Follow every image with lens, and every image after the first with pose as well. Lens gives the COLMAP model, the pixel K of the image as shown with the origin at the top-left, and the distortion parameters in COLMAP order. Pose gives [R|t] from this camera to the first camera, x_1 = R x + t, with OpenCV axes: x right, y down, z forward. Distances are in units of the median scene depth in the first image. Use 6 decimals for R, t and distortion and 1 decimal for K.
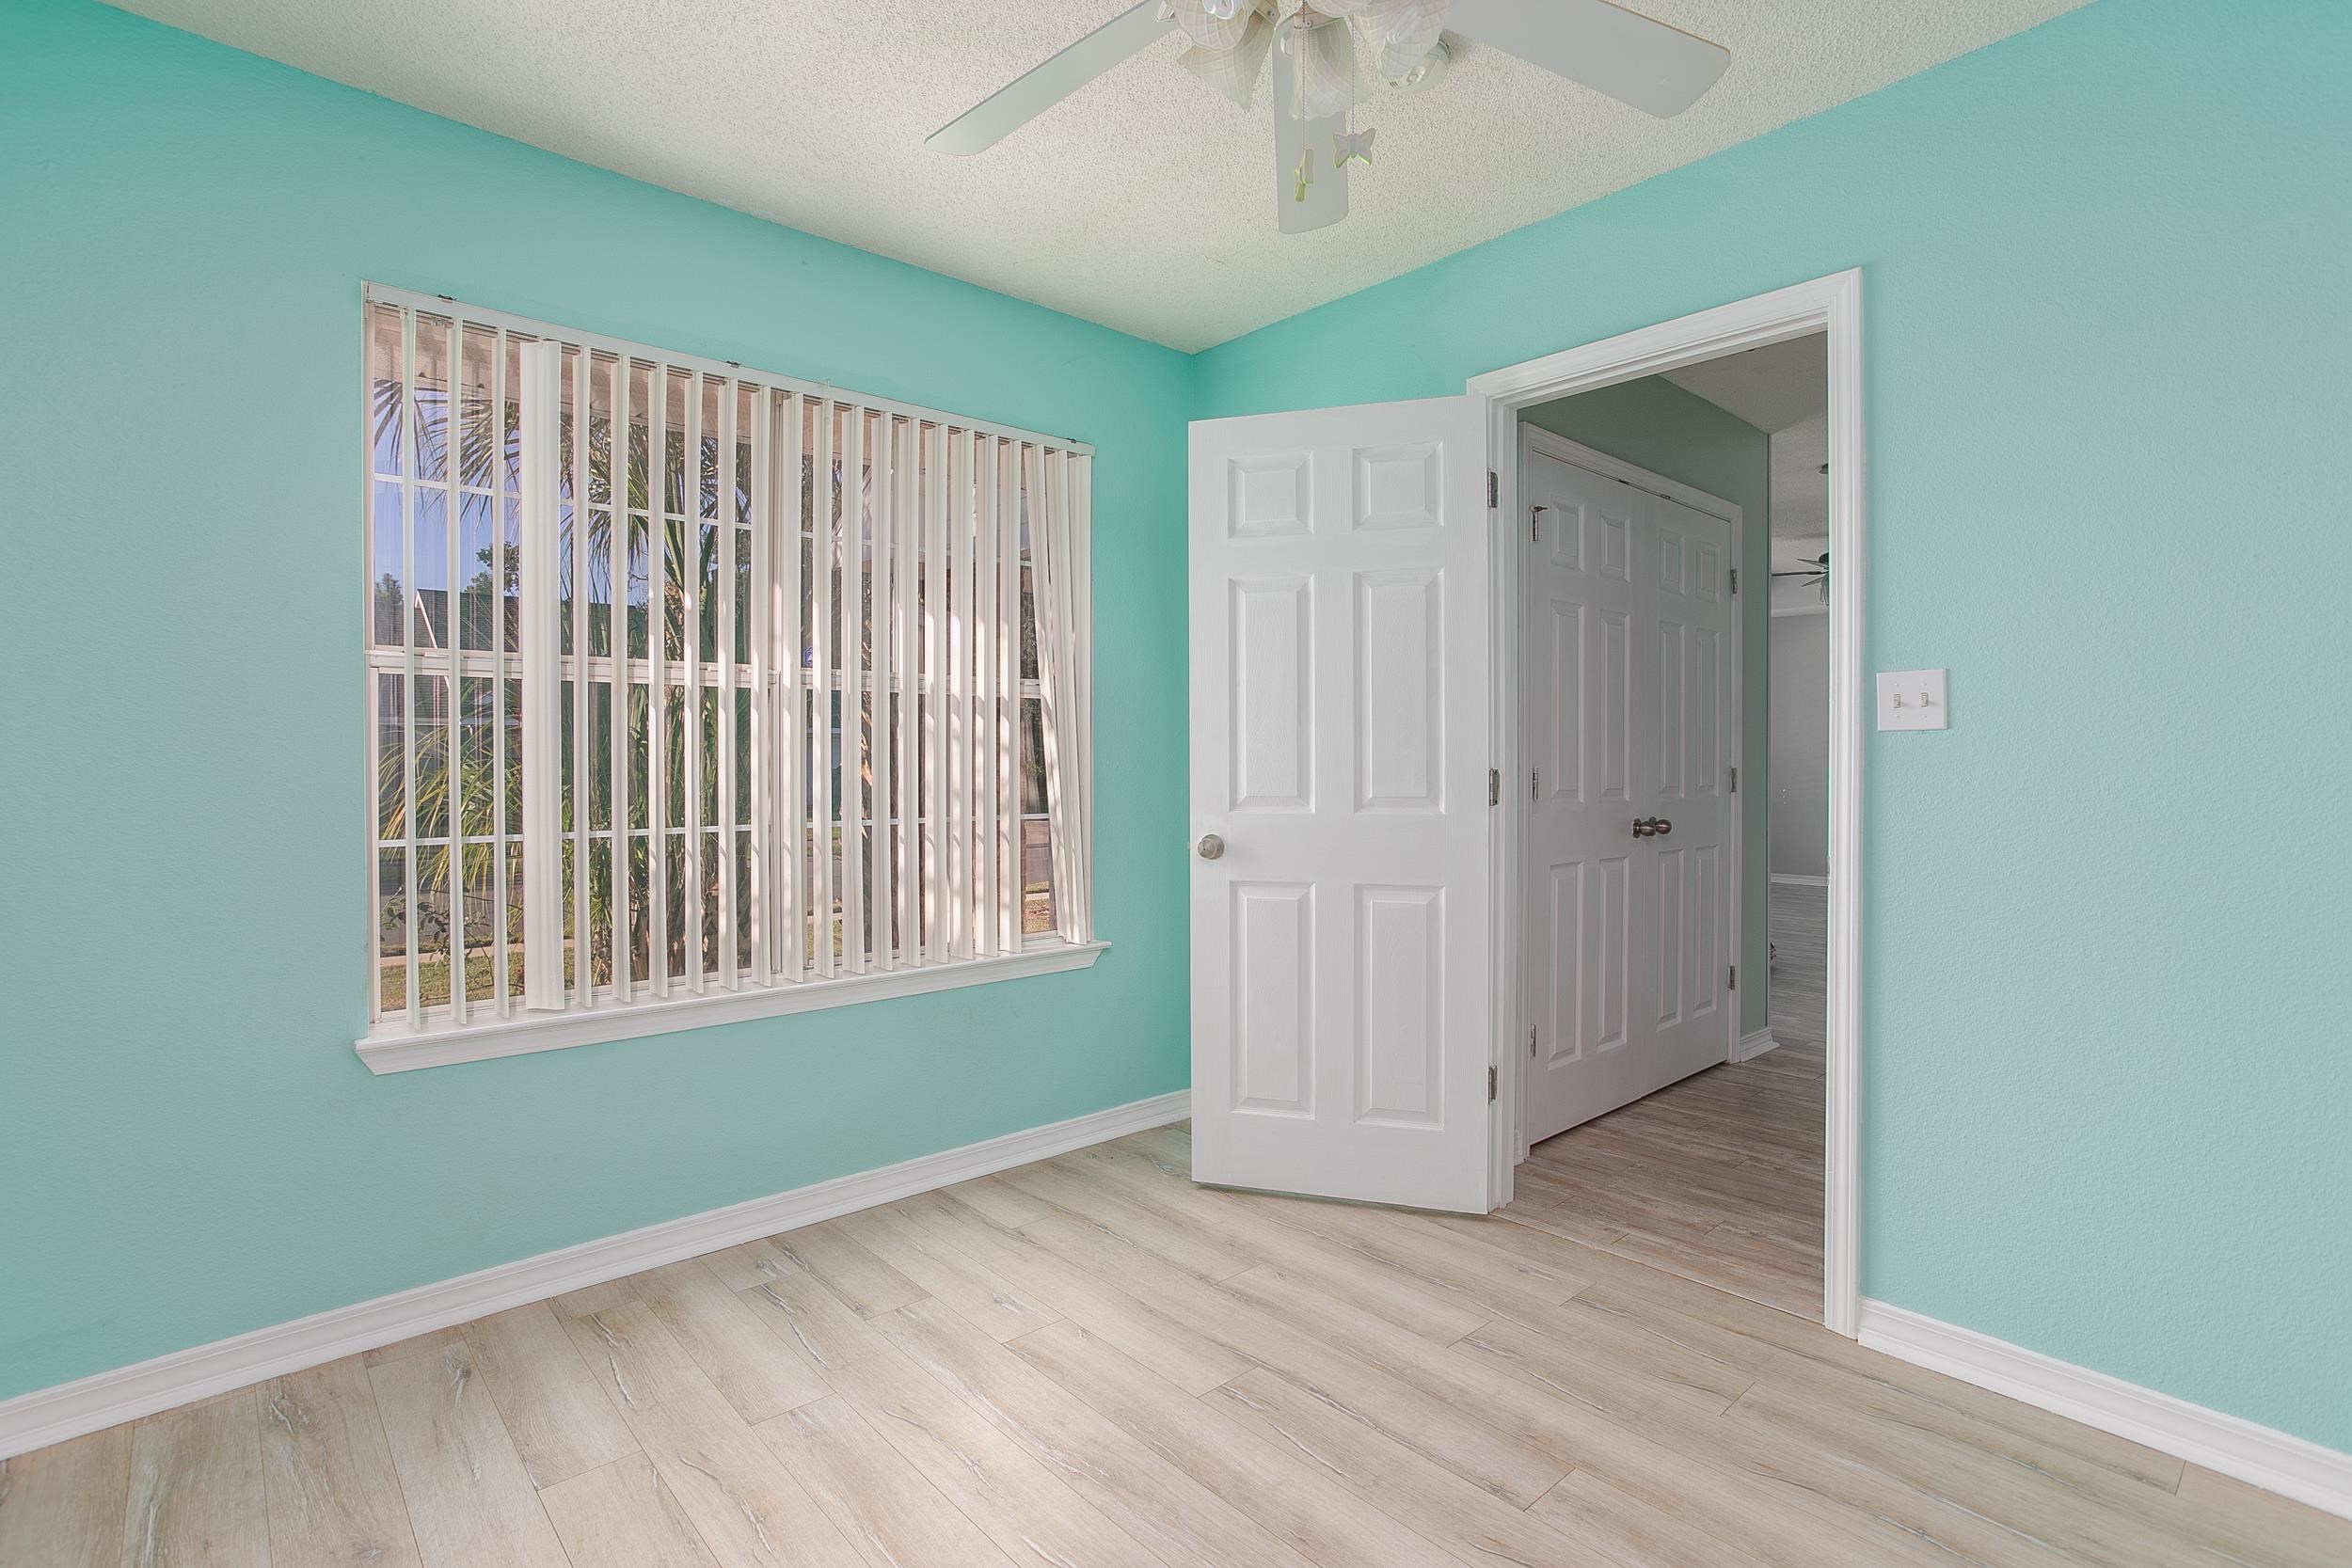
lens RADIAL K [[1139.7, 0, 1182.8], [0, 1139.7, 775.5], [0, 0, 1]] dist [-0.054586, 0.032679]
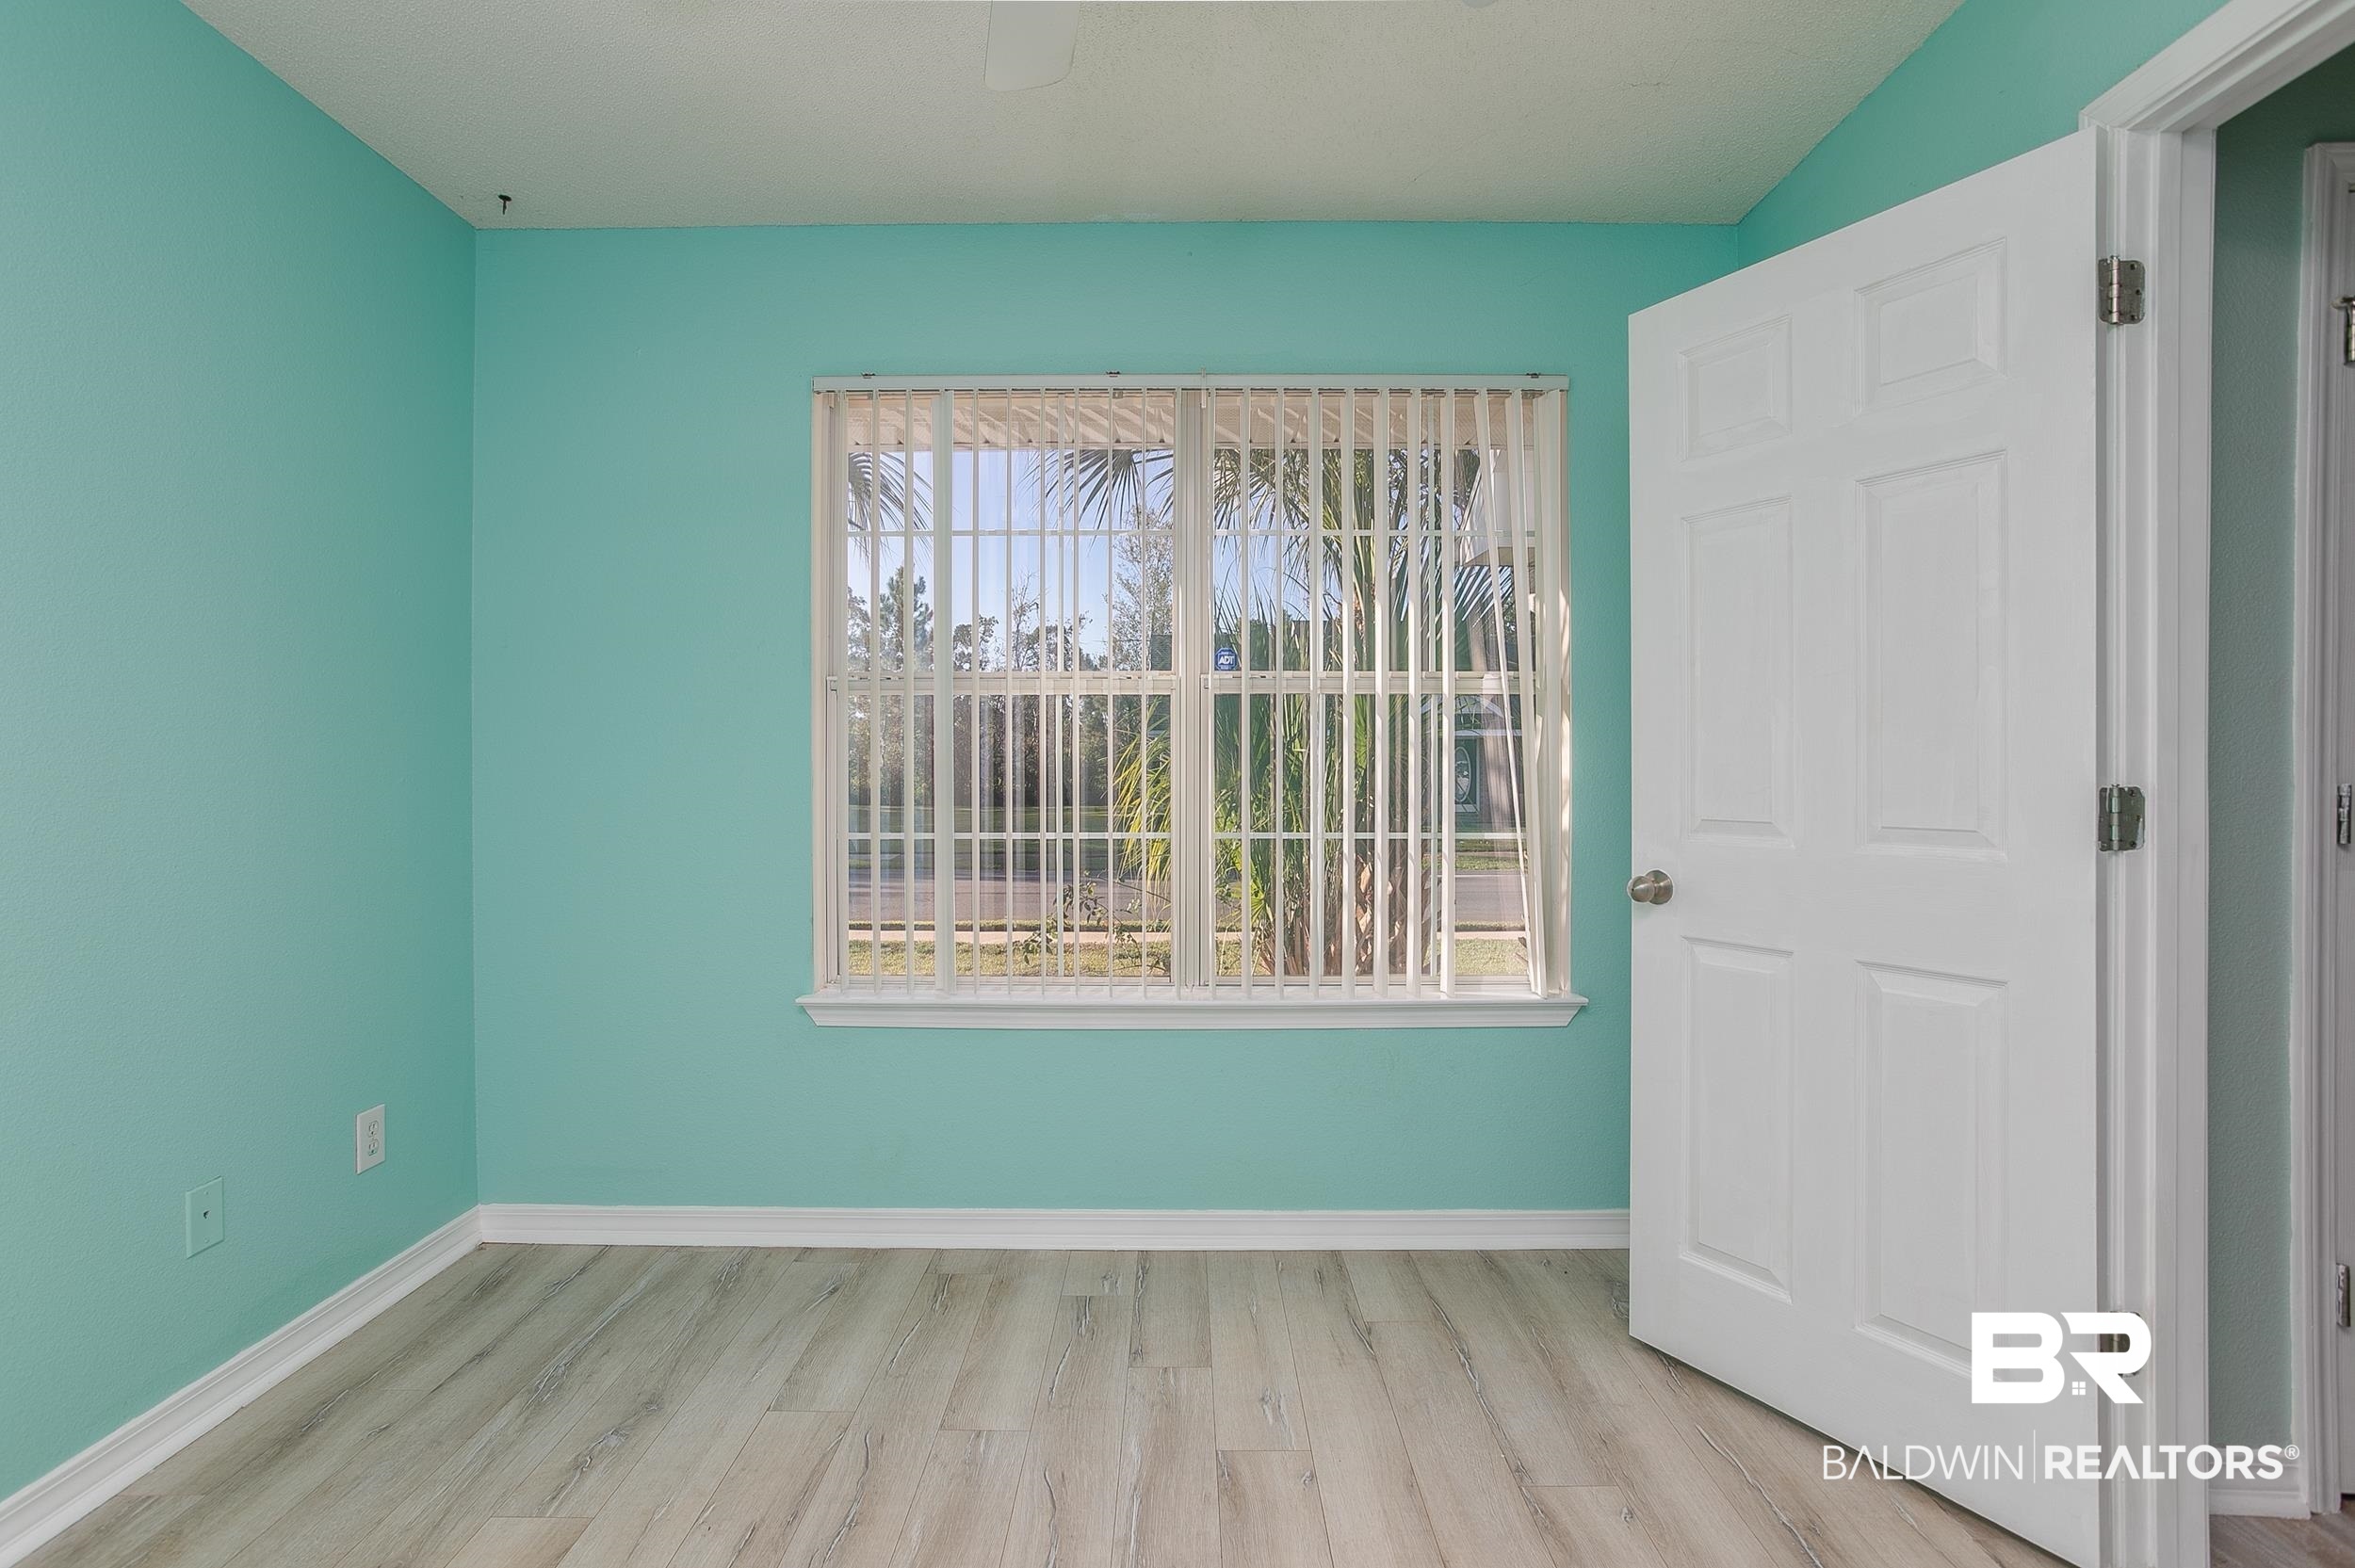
lens RADIAL K [[1141.2, 0, 1184.3], [0, 1141.2, 775.5], [0, 0, 1]] dist [-0.054586, 0.032679]
pose [[0.734786, 0.006435, -0.678269, 0.305103], [-0.011753, 0.999926, -0.003246, -0.003265], [0.678197, 0.010357, 0.734807, 0.270564]]
